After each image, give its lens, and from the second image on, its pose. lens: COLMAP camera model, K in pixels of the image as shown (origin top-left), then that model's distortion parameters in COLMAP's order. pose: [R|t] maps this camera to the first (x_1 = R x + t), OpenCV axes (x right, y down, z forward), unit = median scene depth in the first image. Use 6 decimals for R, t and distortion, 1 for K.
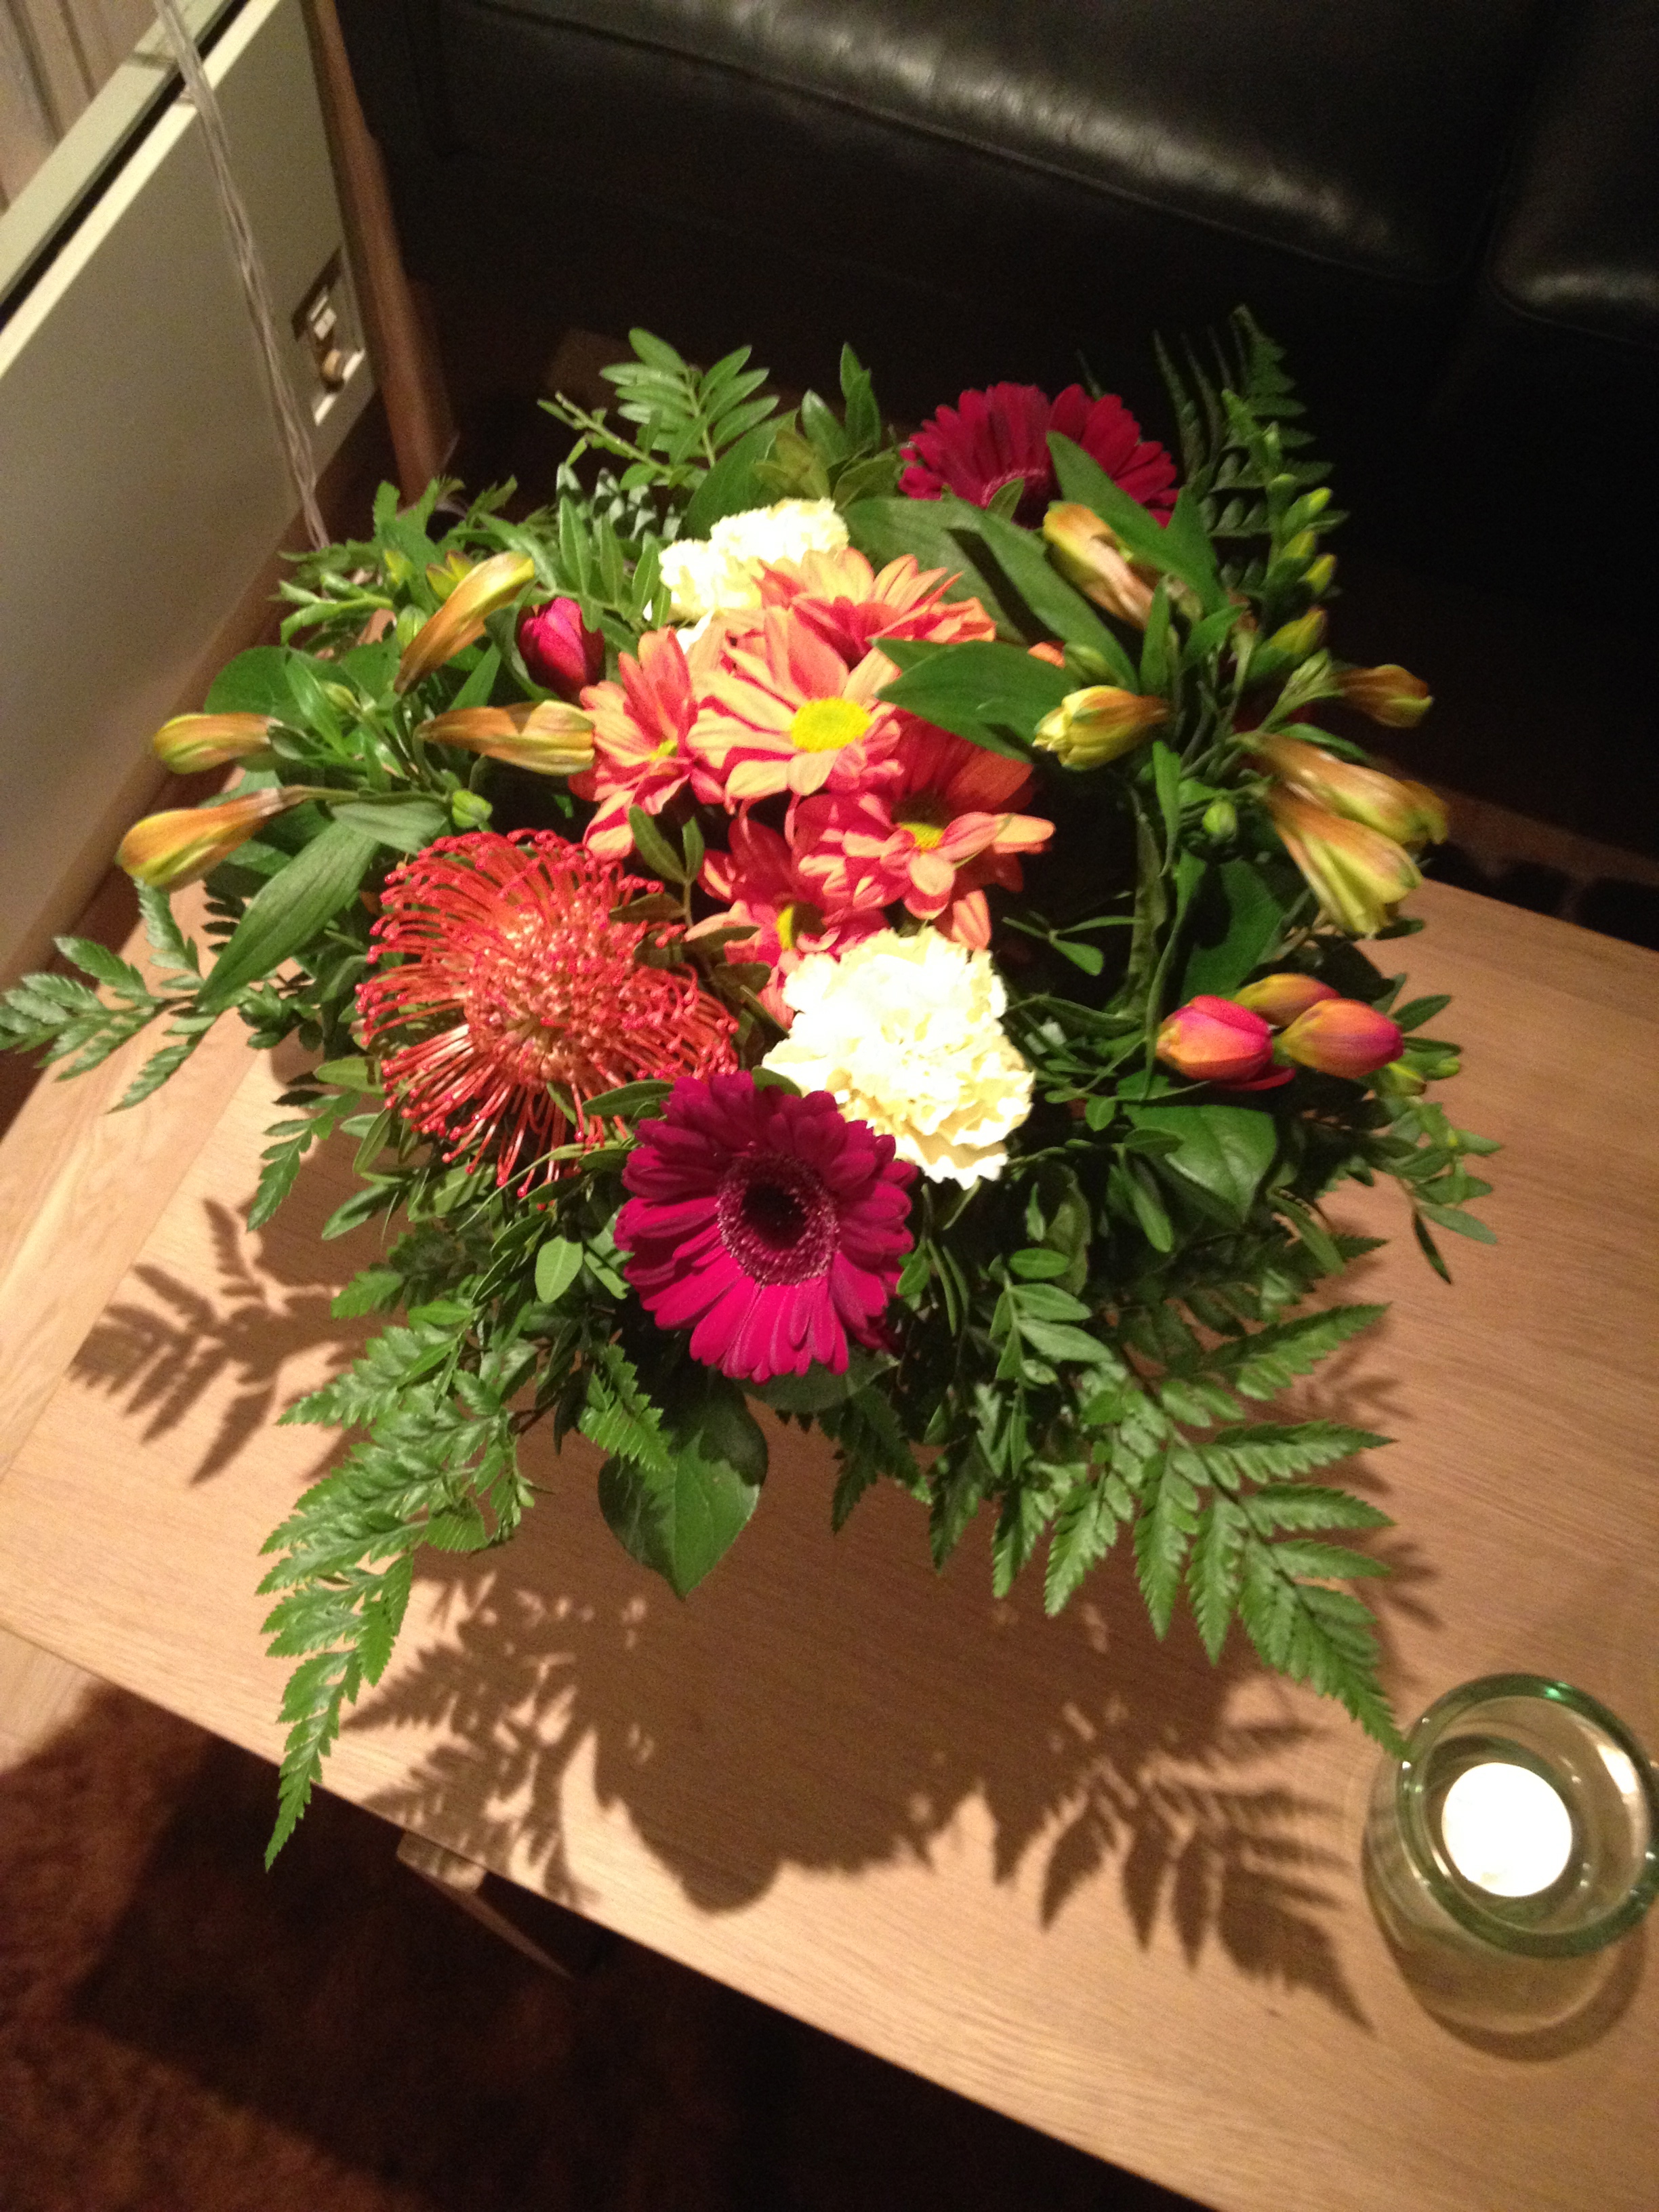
lens RADIAL K [[2061.6, 0, 829.5], [0, 2061.6, 1106.0], [0, 0, 1]] dist [0.086940, -0.151710]
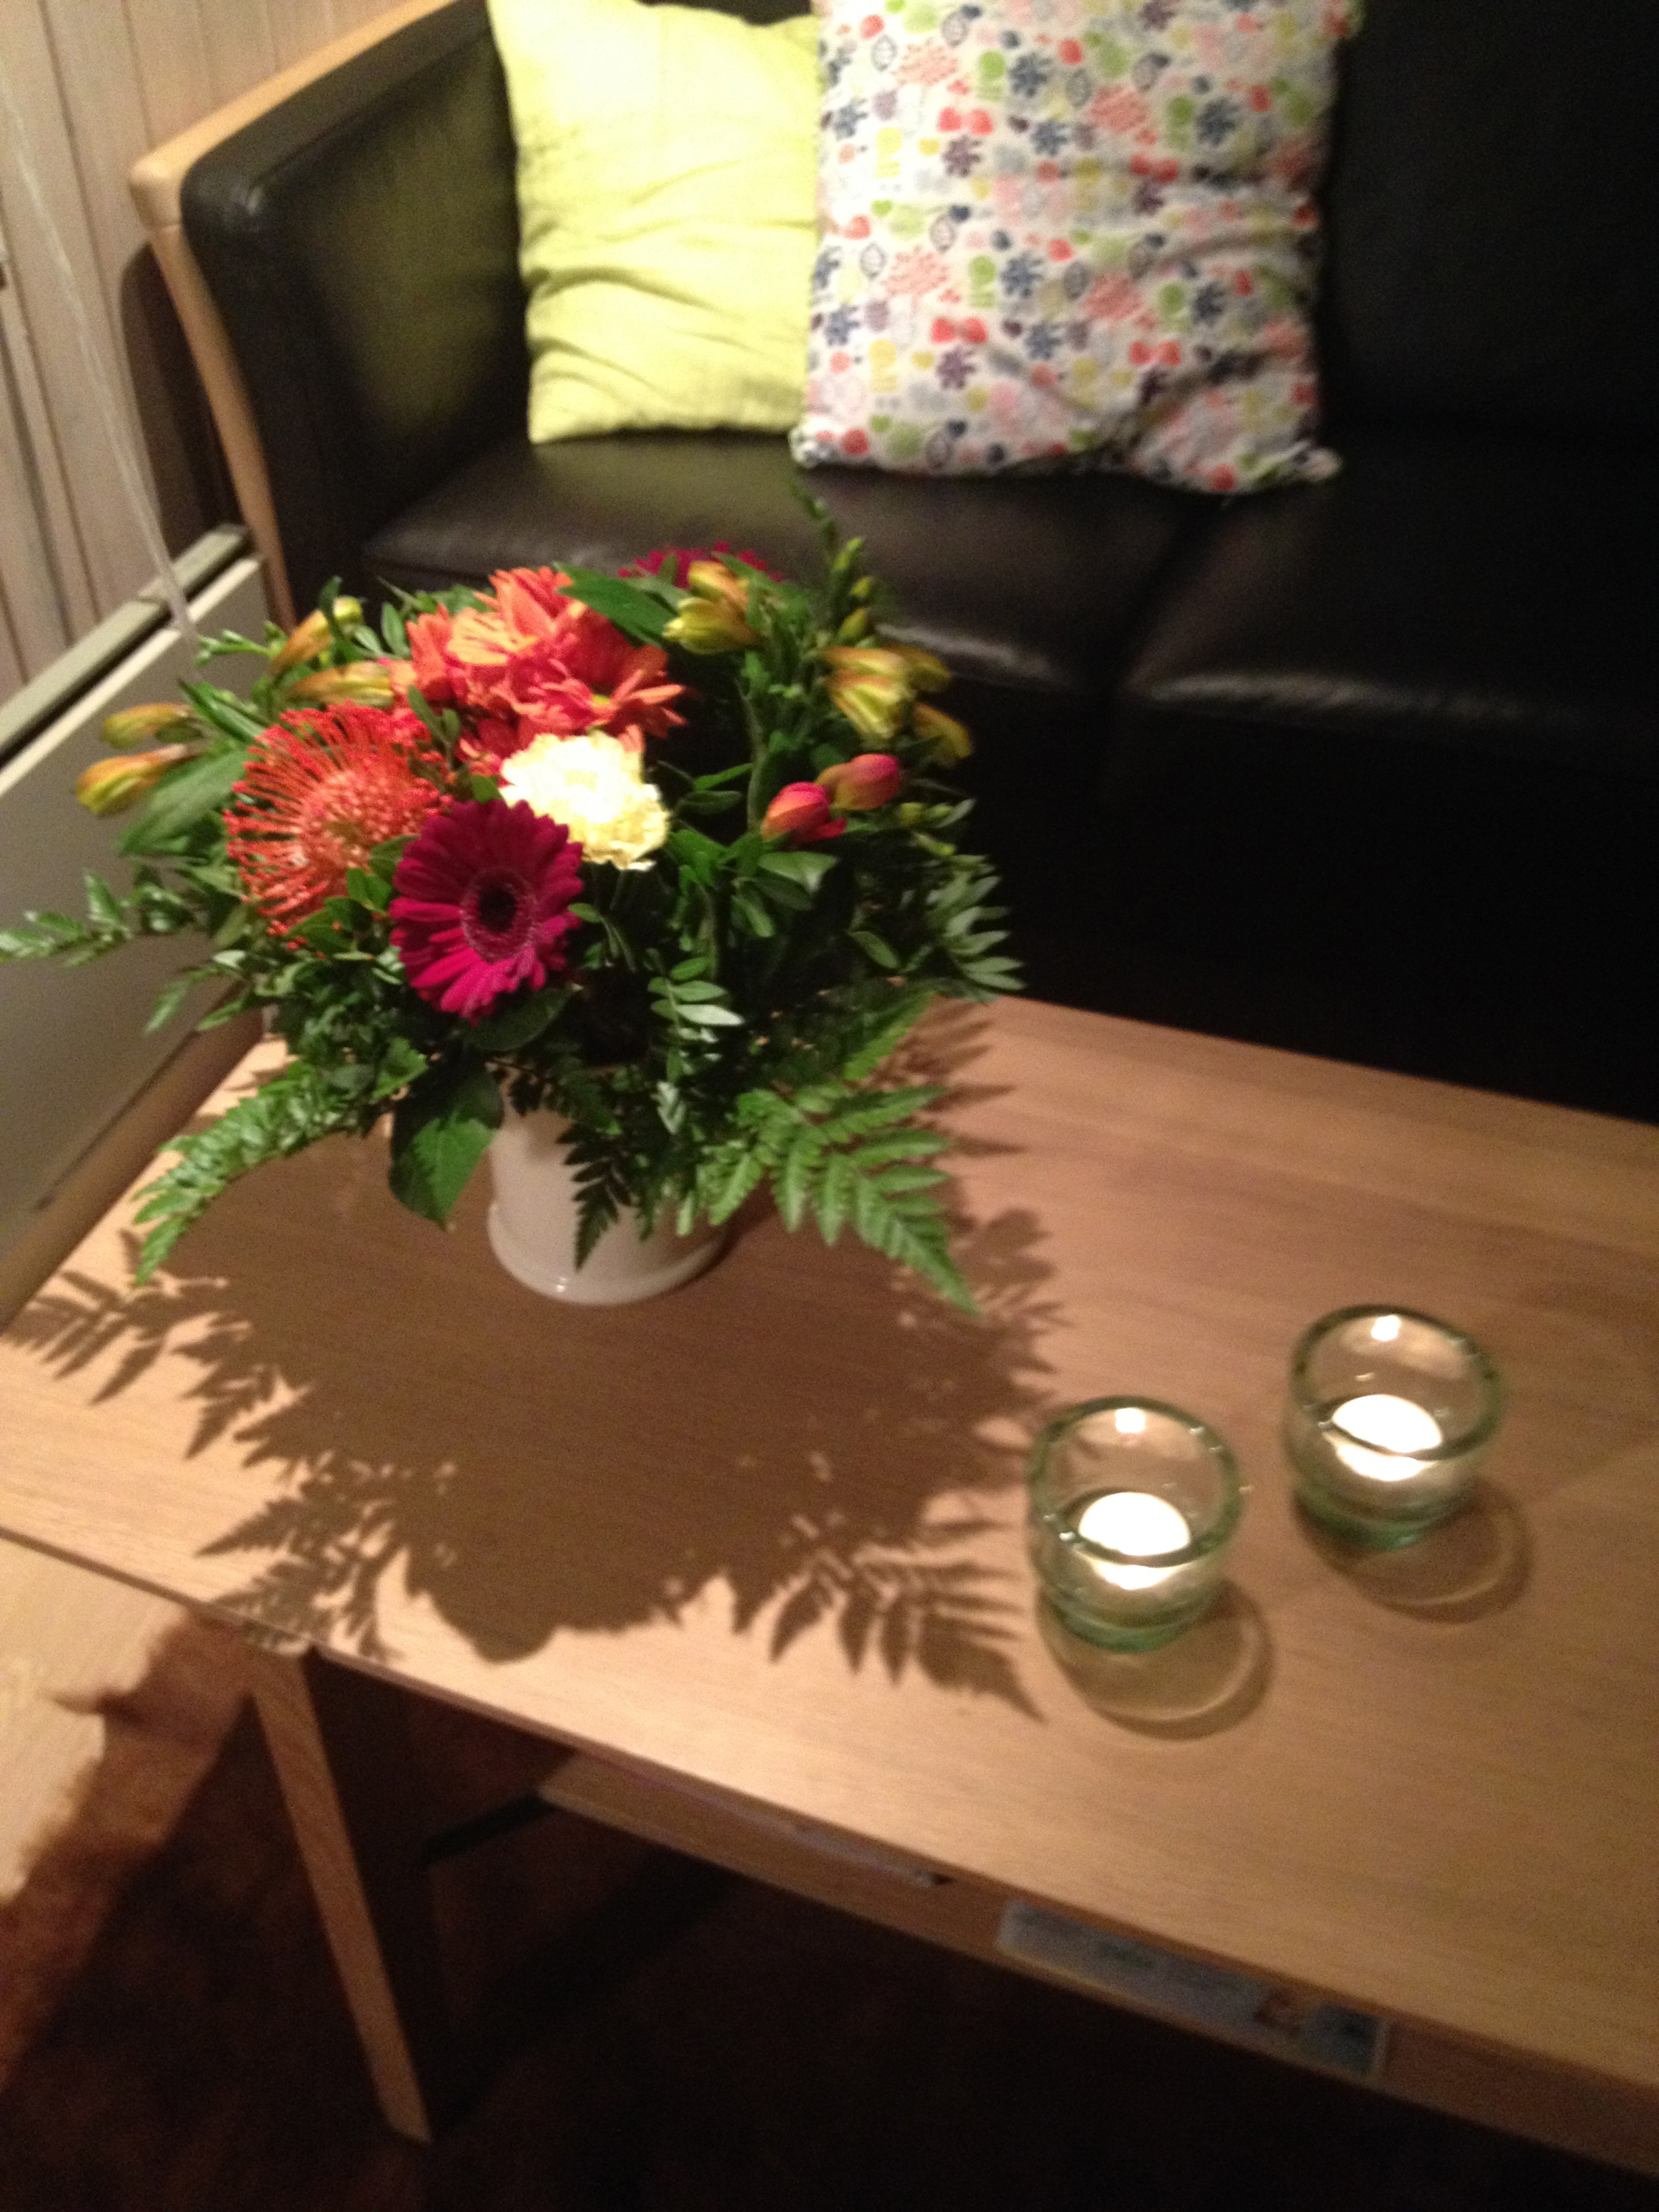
lens RADIAL K [[2061.6, 0, 829.5], [0, 2061.6, 1106.0], [0, 0, 1]] dist [0.086940, -0.151710]
pose [[0.998611, -0.048978, 0.019415, 0.125397], [0.052682, 0.924157, -0.378363, 0.541531], [0.000589, 0.378861, 0.925453, -0.231408]]
